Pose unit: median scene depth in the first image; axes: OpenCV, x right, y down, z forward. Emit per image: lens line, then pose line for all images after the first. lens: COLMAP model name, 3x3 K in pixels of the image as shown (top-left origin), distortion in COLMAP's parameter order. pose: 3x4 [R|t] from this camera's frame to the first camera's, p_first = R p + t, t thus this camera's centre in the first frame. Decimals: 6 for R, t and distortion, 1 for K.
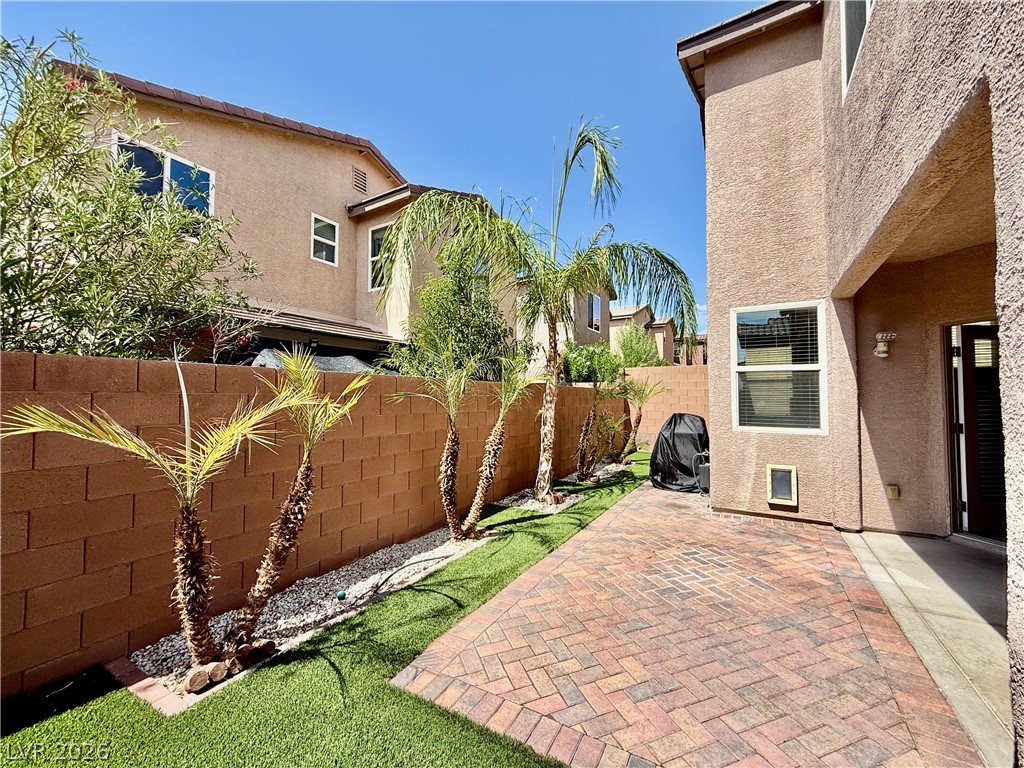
lens RADIAL K [[407.2, 0, 512.0], [0, 407.2, 383.4], [0, 0, 1]] dist [0.001777, -0.000703]
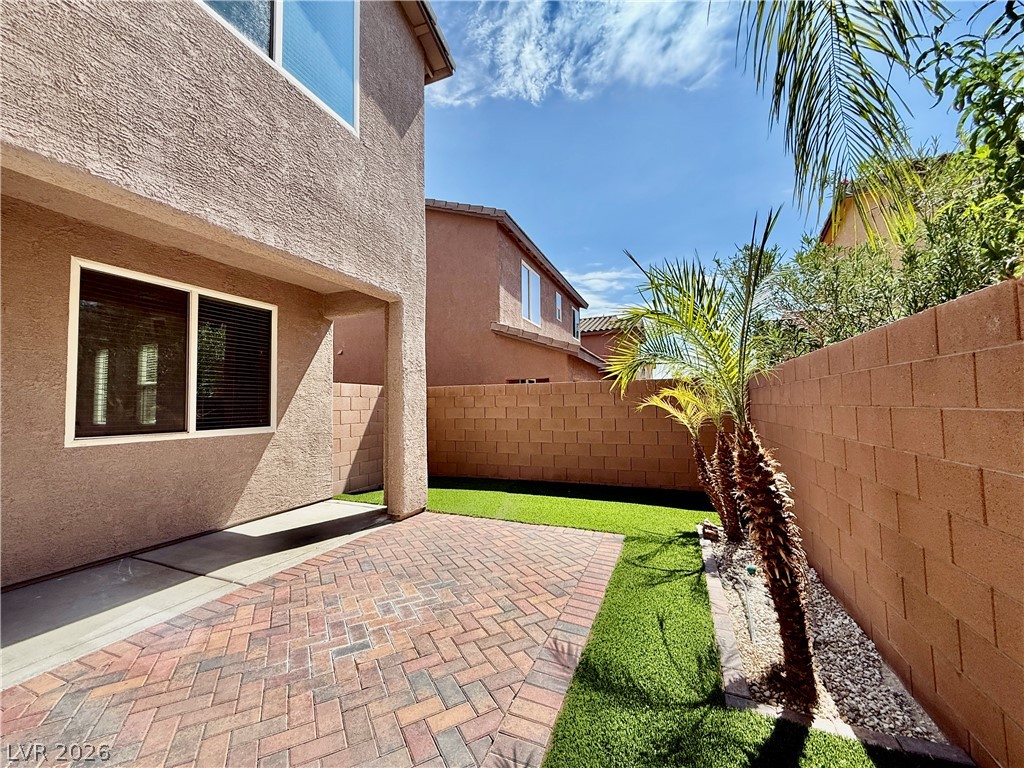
lens RADIAL K [[407.2, 0, 509.5], [0, 407.2, 383.9], [0, 0, 1]] dist [0.001777, -0.000703]
pose [[-0.988182, 0.008321, -0.153061, 0.328852], [0.021881, 0.995957, -0.087121, 0.102587], [0.151717, -0.089440, -0.984369, 1.788929]]
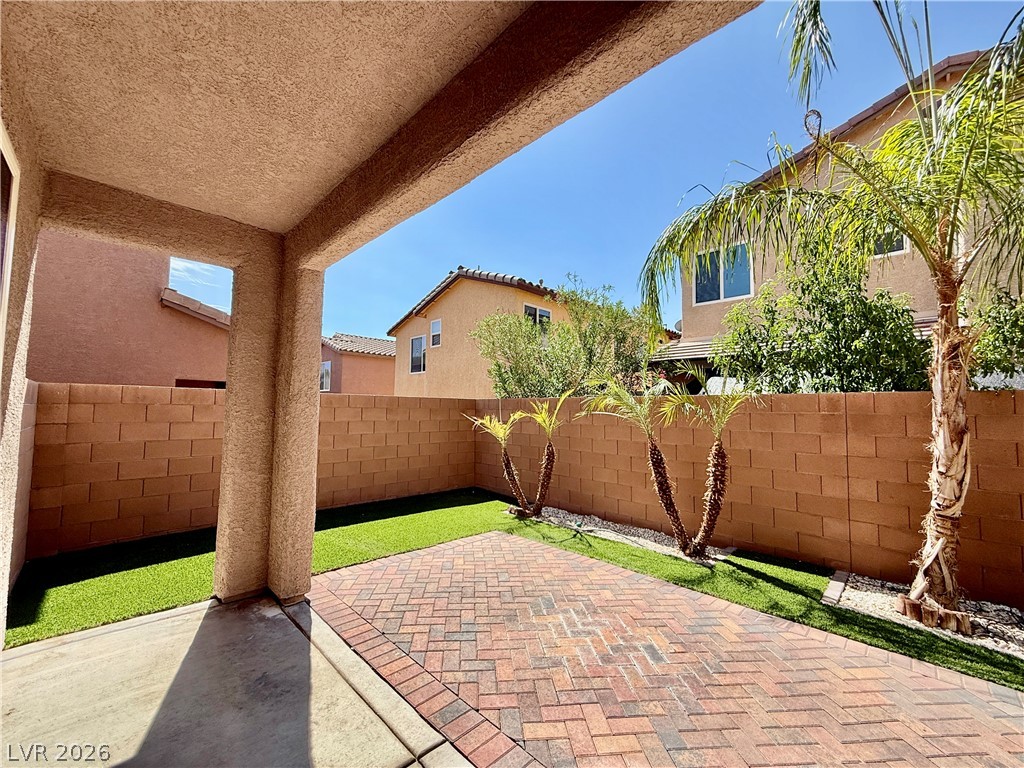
lens RADIAL K [[407.2, 0, 506.1], [0, 407.2, 383.0], [0, 0, 1]] dist [0.001777, -0.000703]
pose [[-0.248678, -0.069410, -0.966096, 1.261395], [0.022248, 0.996757, -0.077339, 0.033505], [0.968331, -0.040727, -0.246327, 1.032993]]
